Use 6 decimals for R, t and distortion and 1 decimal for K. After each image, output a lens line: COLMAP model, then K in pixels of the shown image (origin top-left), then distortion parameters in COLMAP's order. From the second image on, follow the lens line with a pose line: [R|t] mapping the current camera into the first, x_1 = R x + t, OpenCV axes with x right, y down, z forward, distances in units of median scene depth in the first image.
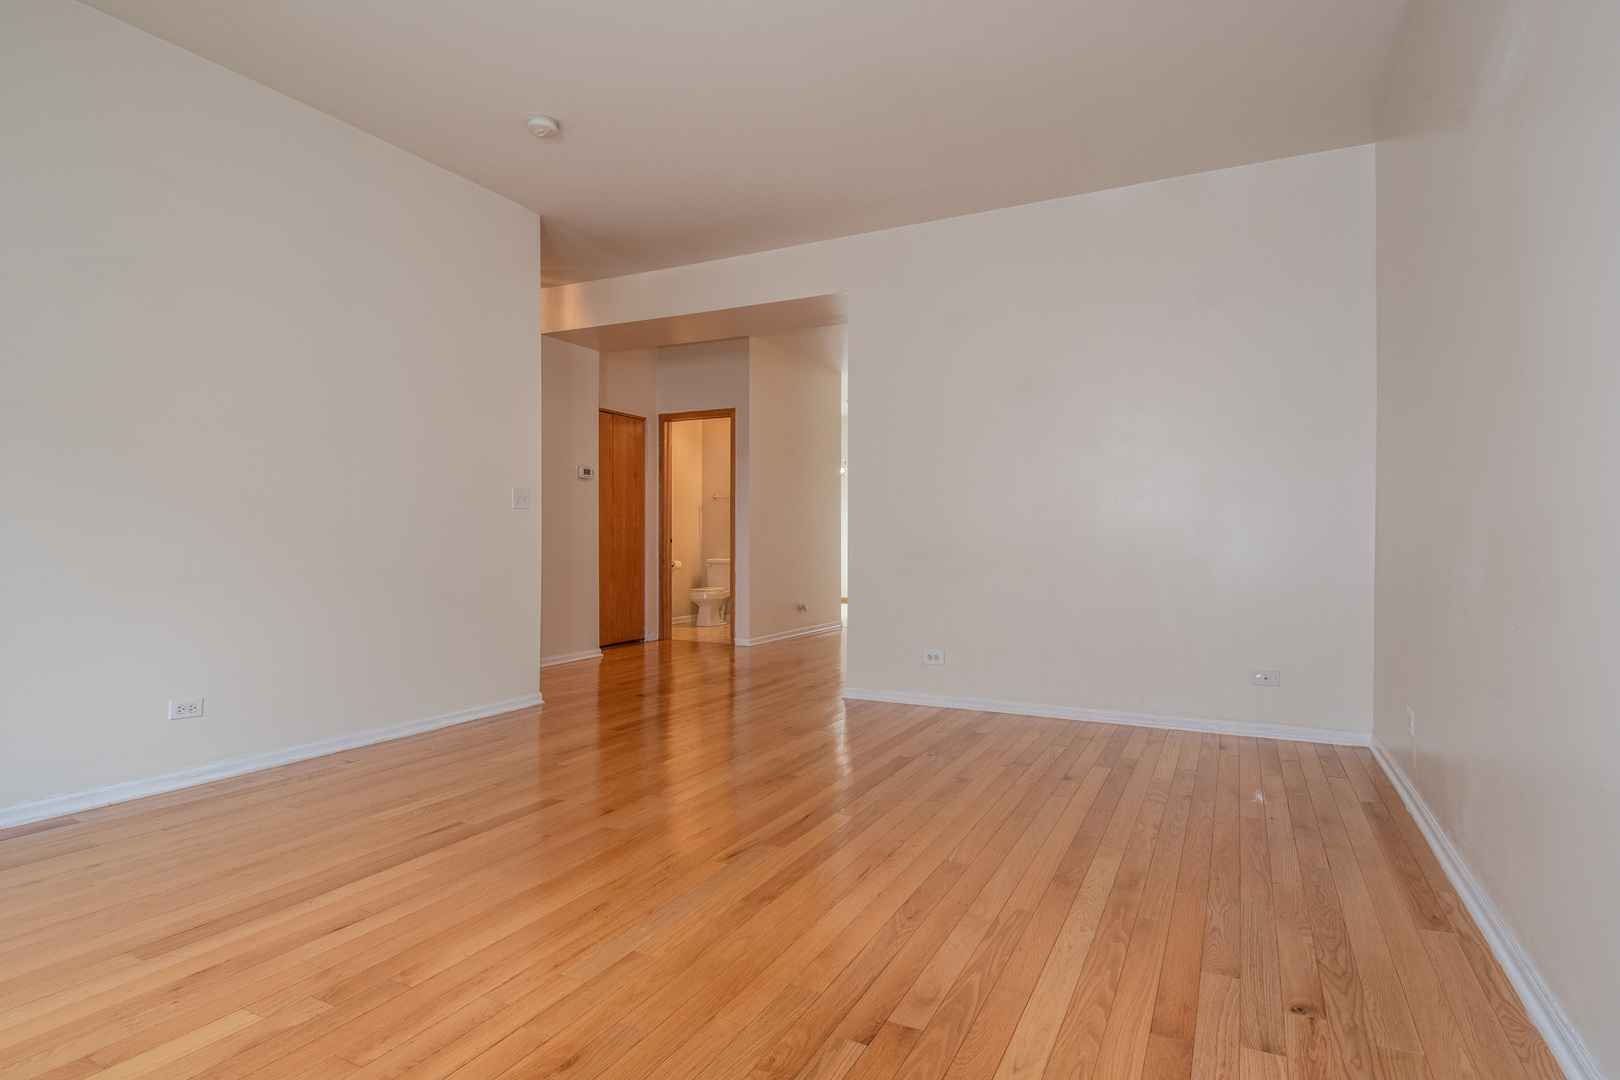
lens RADIAL K [[867.3, 0, 810.0], [0, 867.3, 540.0], [0, 0, 1]] dist [0.001208, -0.000710]
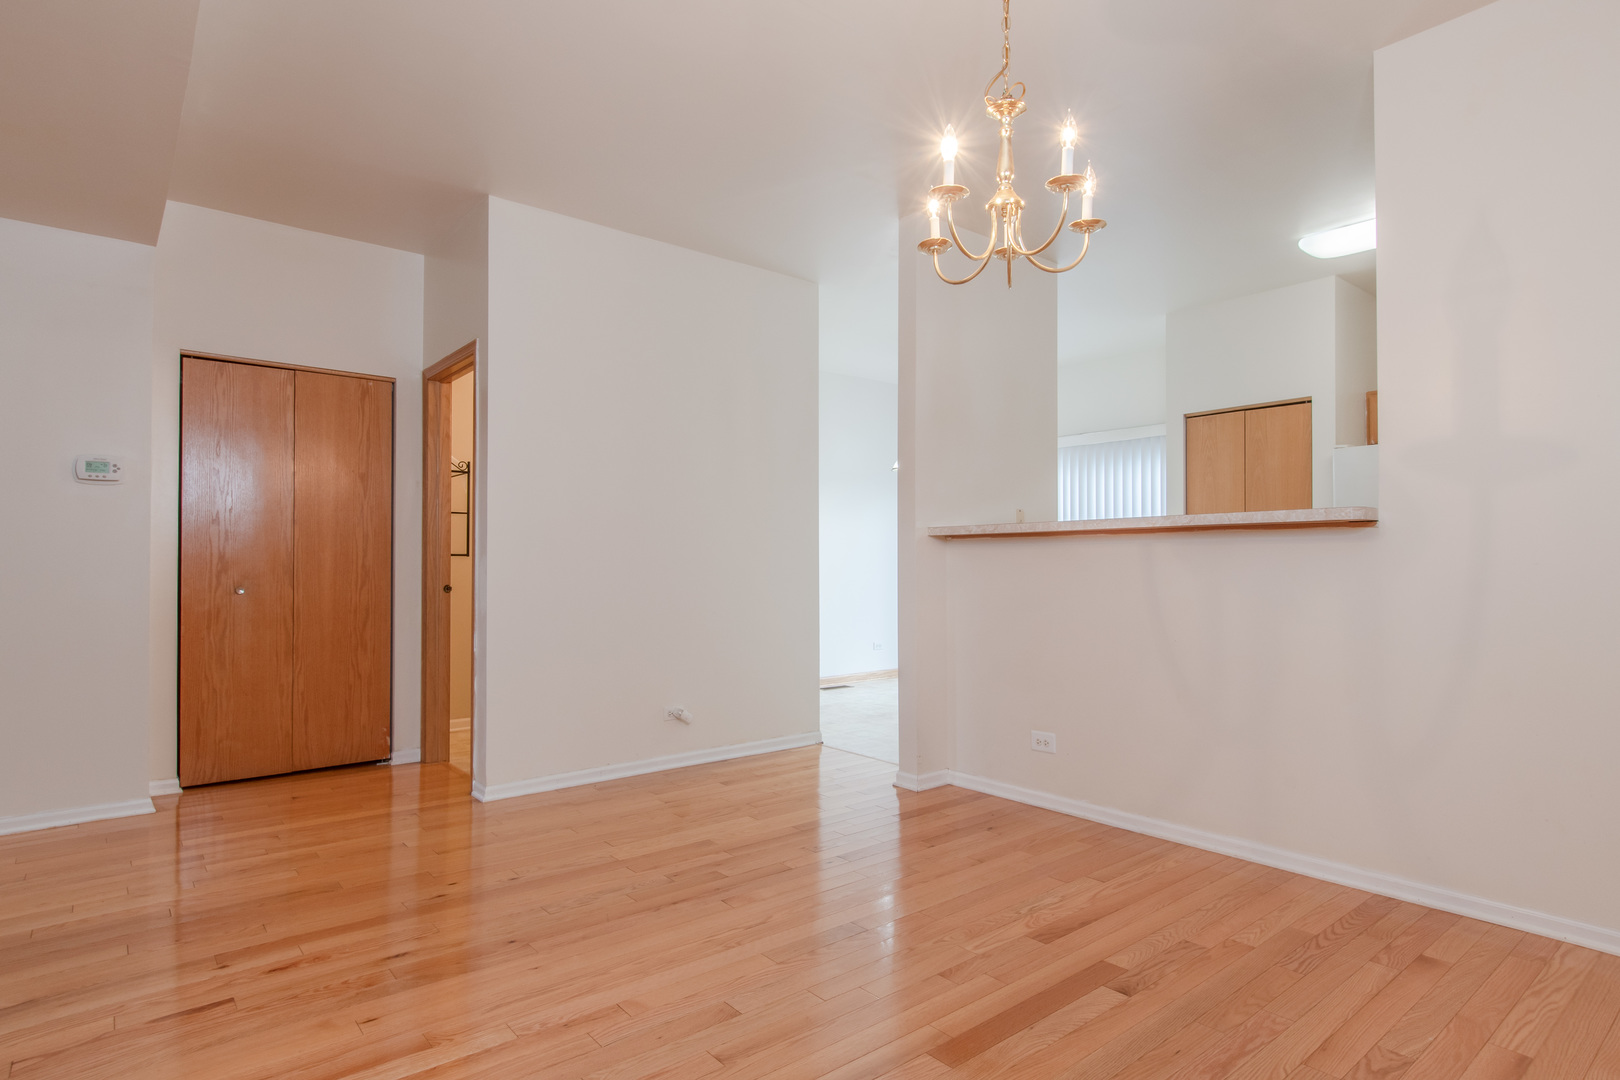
lens RADIAL K [[856.0, 0, 791.3], [0, 856.0, 545.4], [0, 0, 1]] dist [0.003466, -0.000405]
pose [[0.913851, -0.009919, -0.405928, 0.281048], [0.002113, 0.999804, -0.019673, -0.016244], [0.406043, 0.017120, 0.913693, 0.578251]]
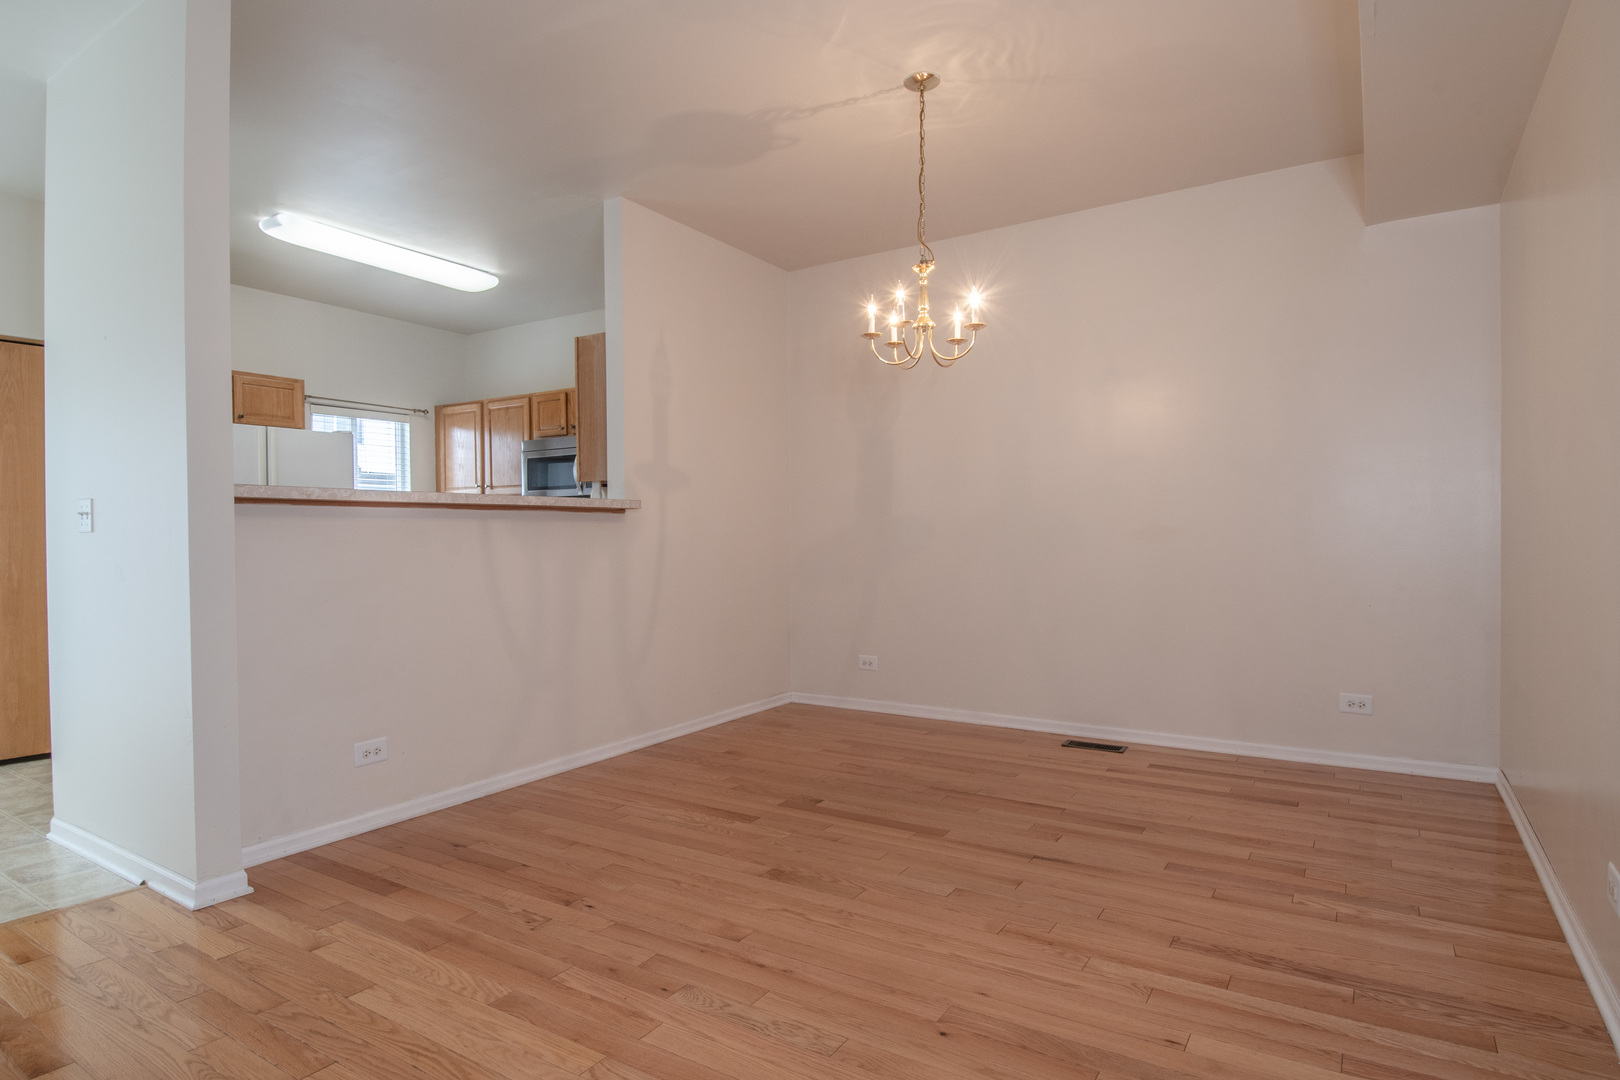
lens RADIAL K [[859.1, 0, 802.7], [0, 859.1, 543.3], [0, 0, 1]] dist [0.005859, 0.000143]
pose [[0.106526, -0.009056, 0.994269, -0.150545], [0.010009, 0.999918, 0.008035, -0.014514], [-0.994260, 0.009096, 0.106608, 0.822041]]
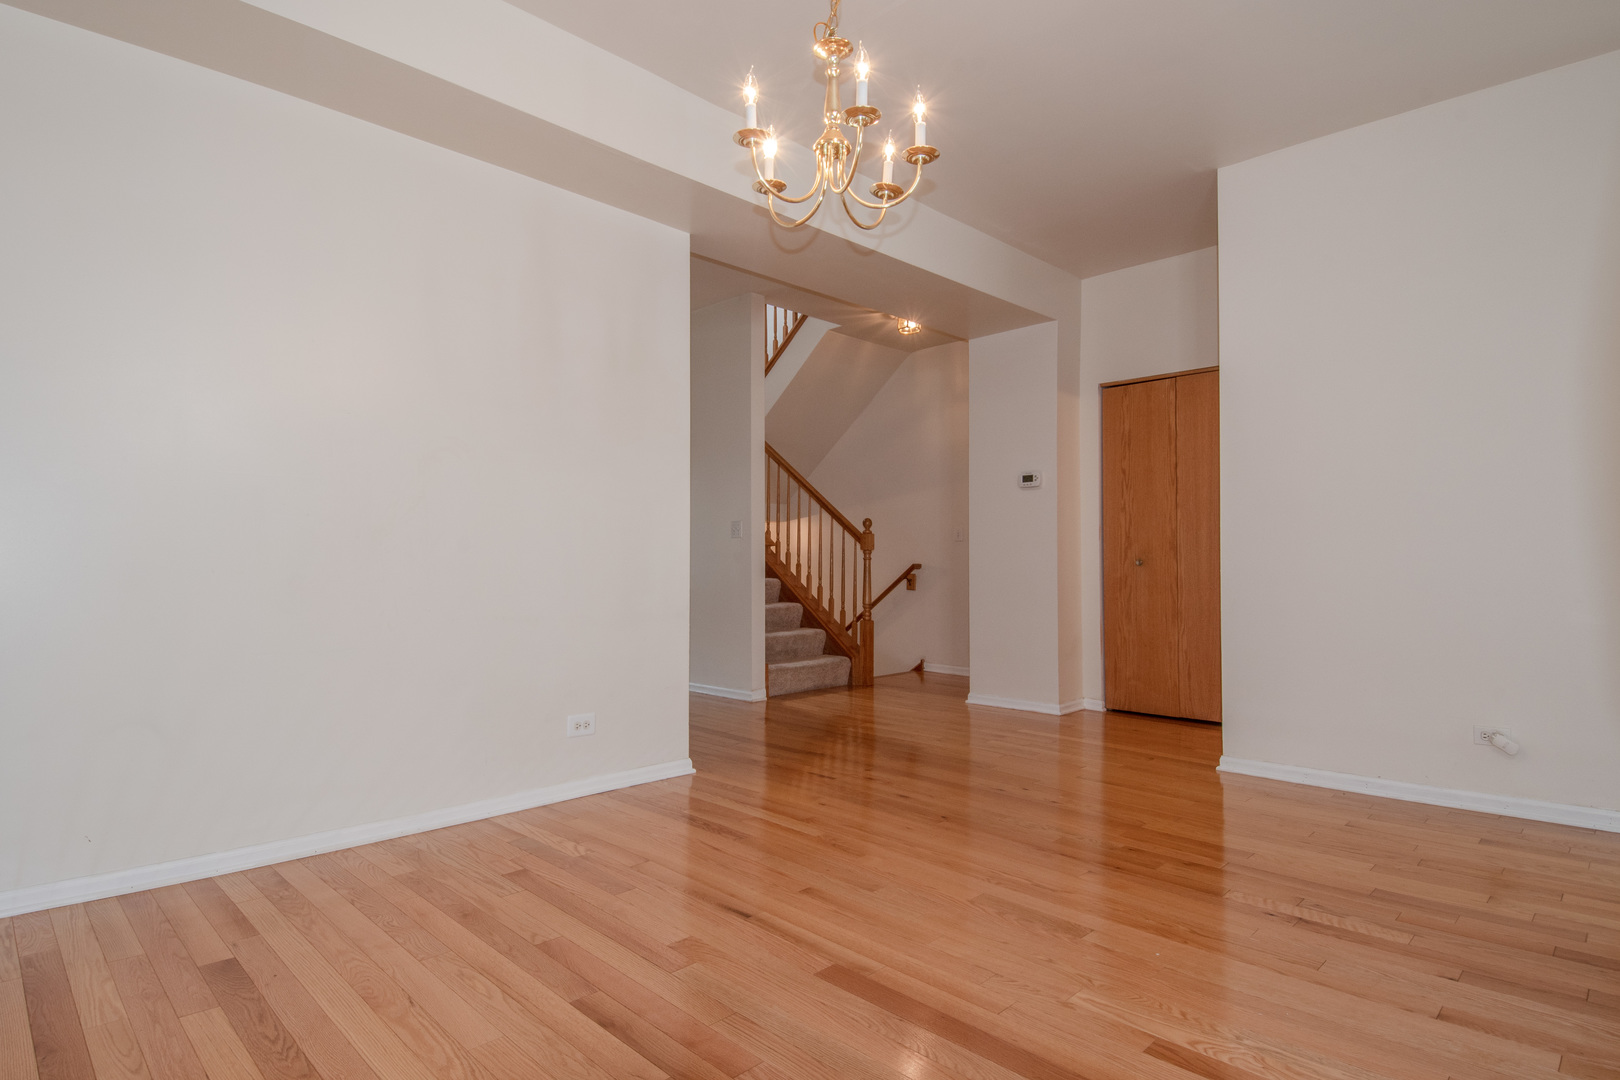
lens RADIAL K [[849.2, 0, 808.7], [0, 849.2, 551.6], [0, 0, 1]] dist [-0.000280, -0.023258]
pose [[-0.311249, -0.012571, -0.950245, 0.455414], [0.001744, 0.999903, -0.013799, -0.000465], [0.950327, -0.005952, -0.311197, 0.872621]]
